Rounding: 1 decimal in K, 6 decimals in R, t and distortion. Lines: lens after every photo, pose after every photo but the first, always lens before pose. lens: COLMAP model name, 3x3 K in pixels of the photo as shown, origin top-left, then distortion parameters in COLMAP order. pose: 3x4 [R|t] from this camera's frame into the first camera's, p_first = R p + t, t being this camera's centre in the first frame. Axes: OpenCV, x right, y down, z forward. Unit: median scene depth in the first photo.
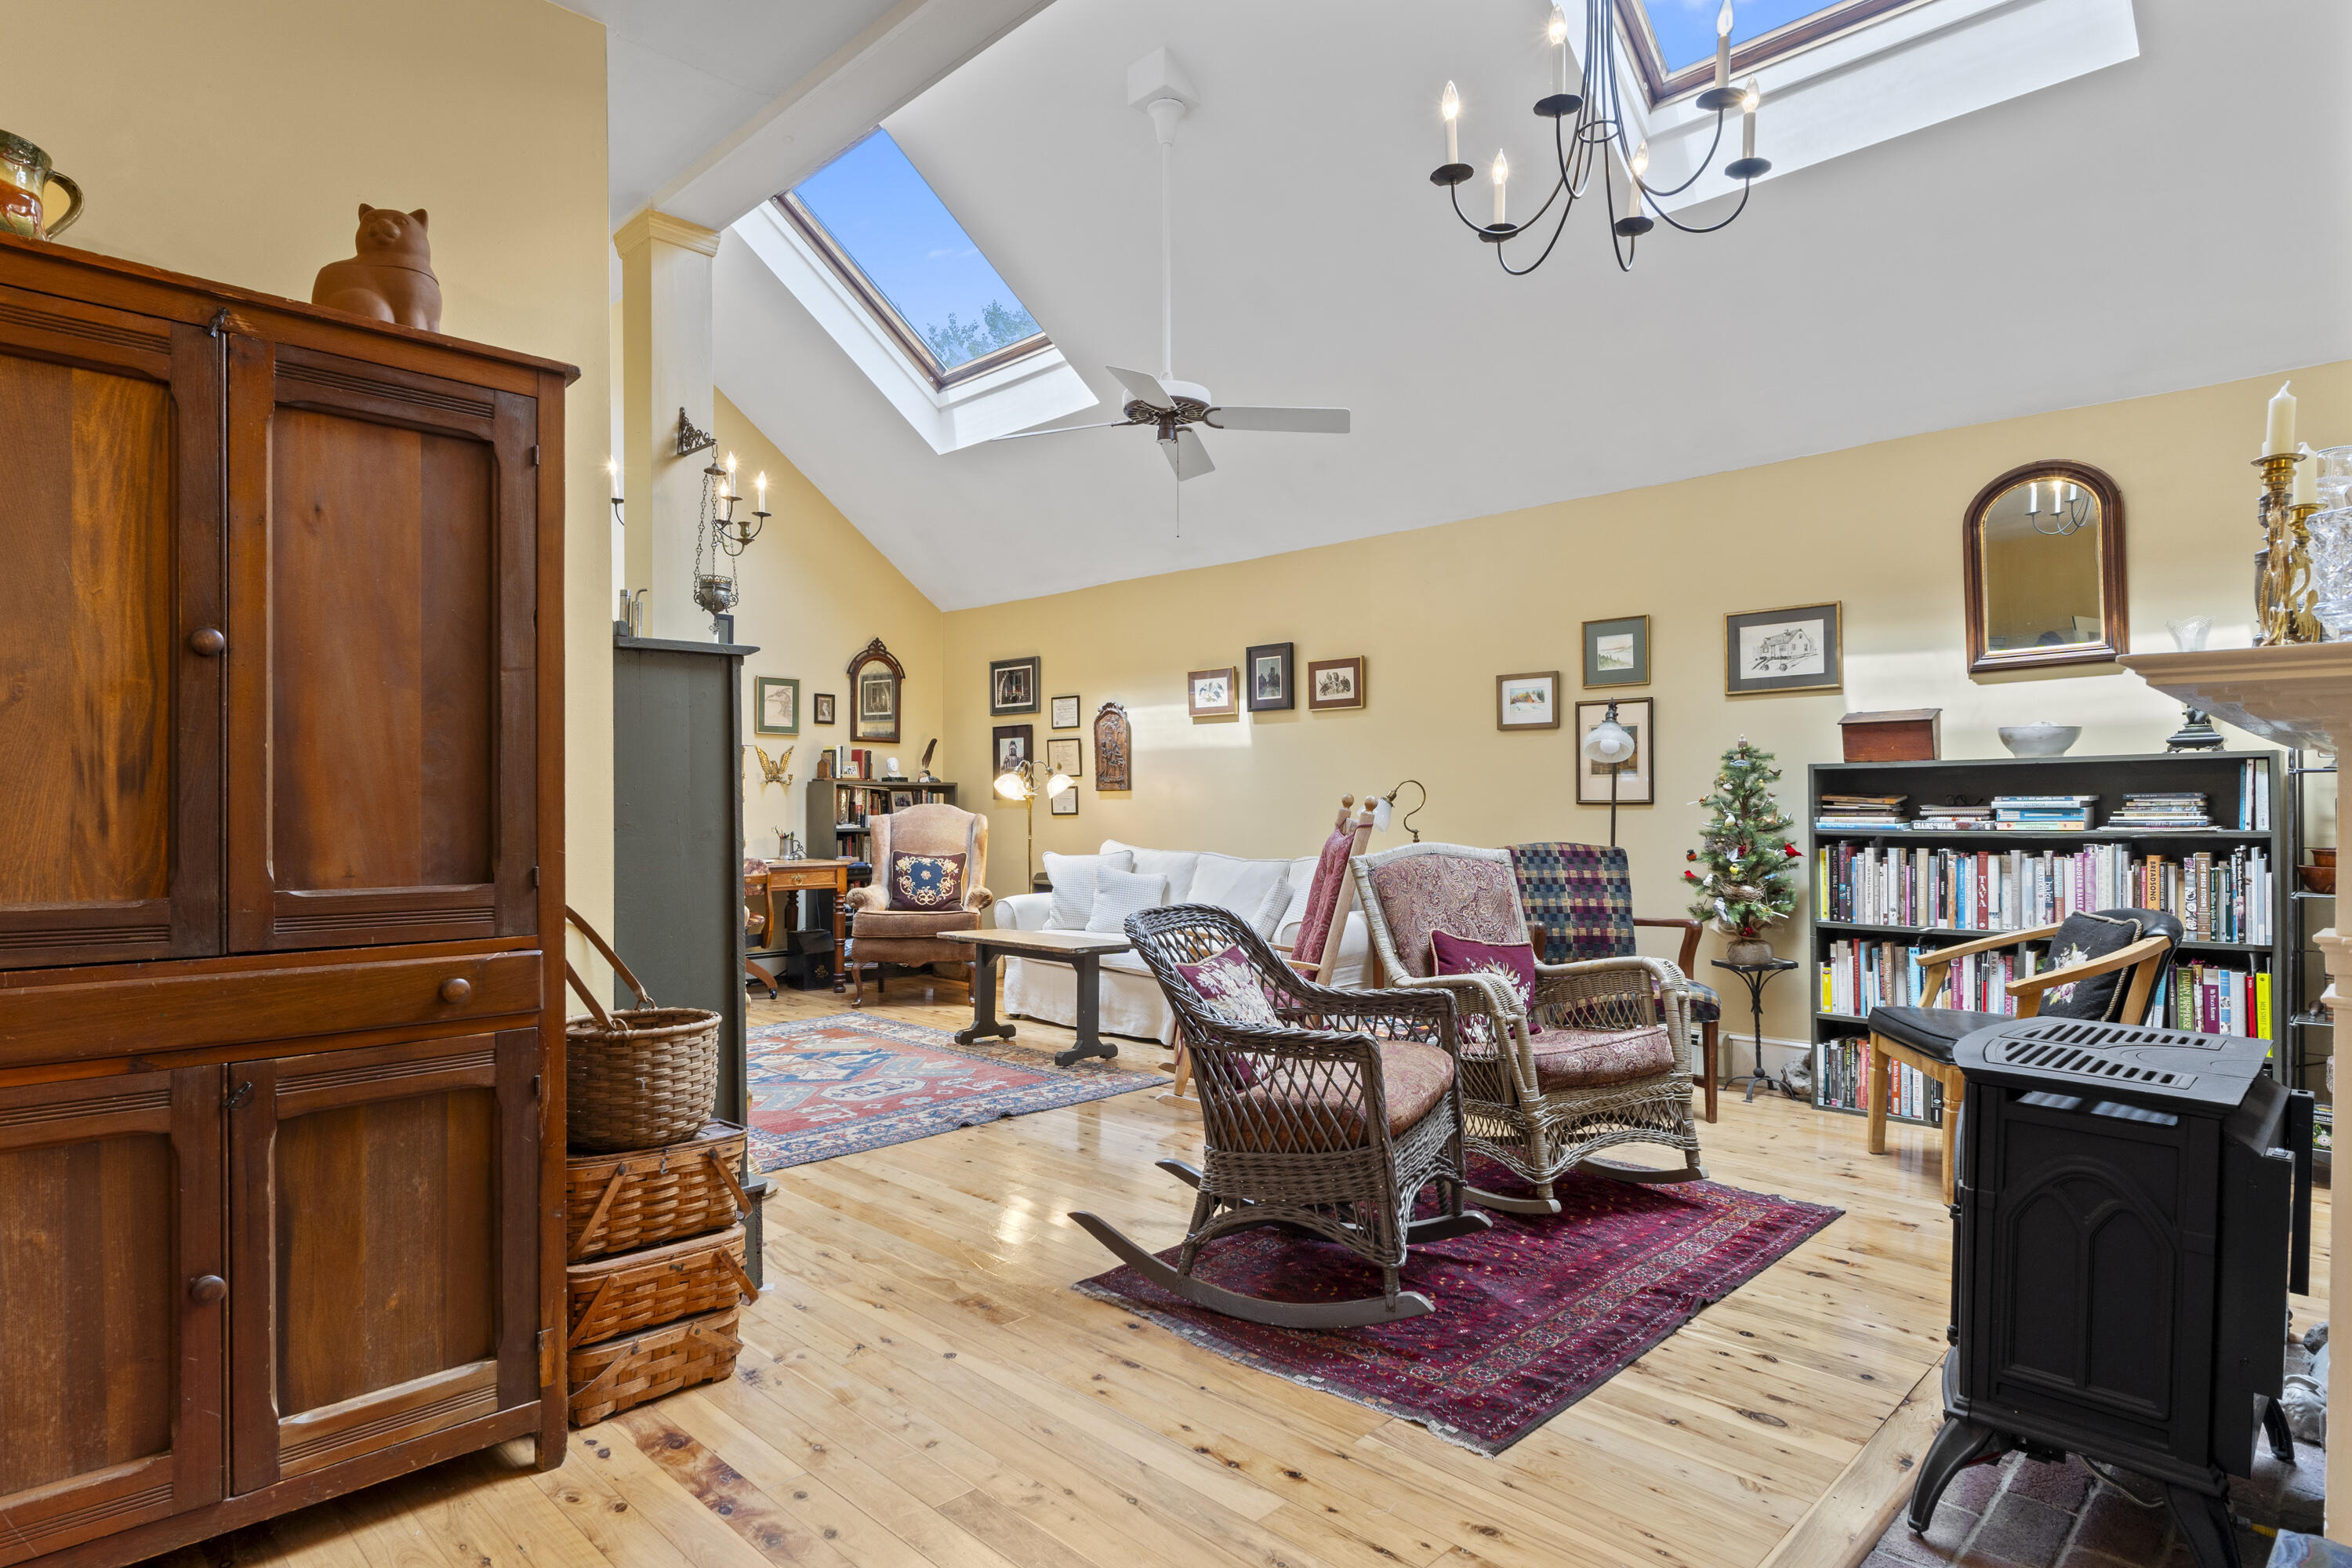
lens RADIAL K [[1285.0, 0, 1161.7], [0, 1285.0, 818.5], [0, 0, 1]] dist [-0.005483, -0.000097]
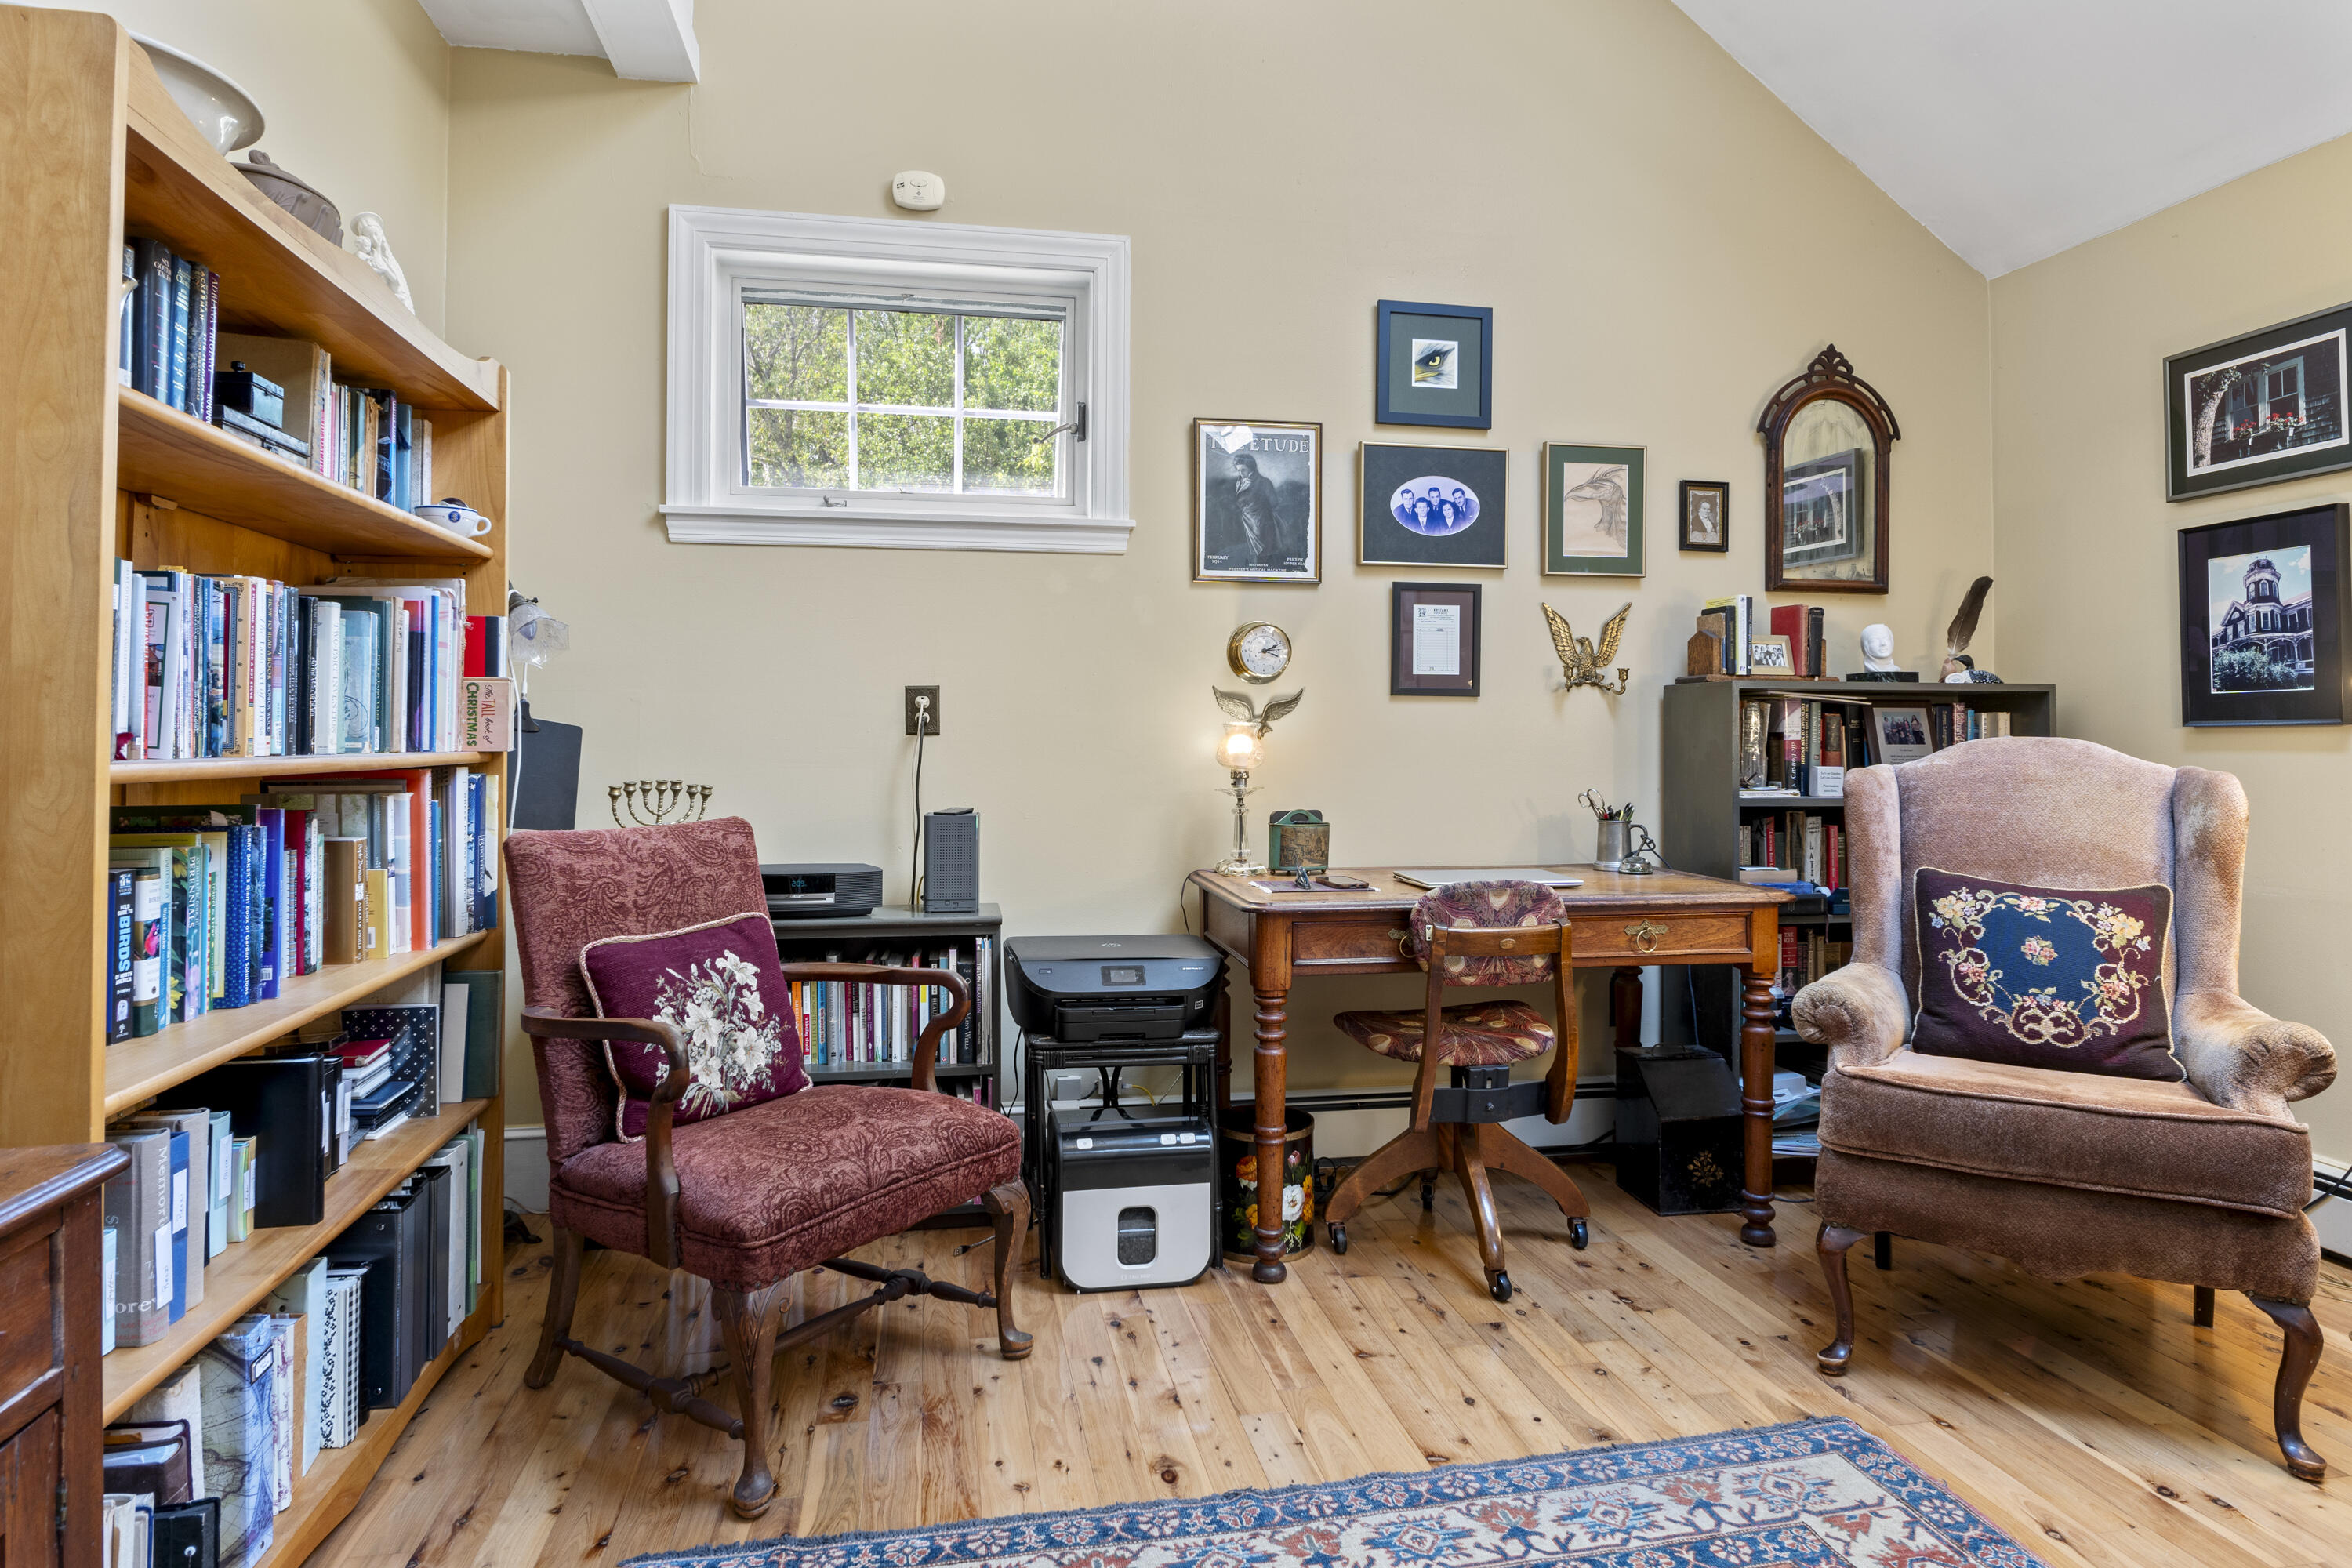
lens RADIAL K [[1374.5, 0, 1170.5], [0, 1374.5, 730.2], [0, 0, 1]] dist [0.004095, 0.000677]
pose [[0.825600, -0.005289, -0.564231, -0.154681], [-0.007413, 0.999768, -0.020218, -0.003690], [0.564208, 0.020874, 0.825369, 0.535363]]
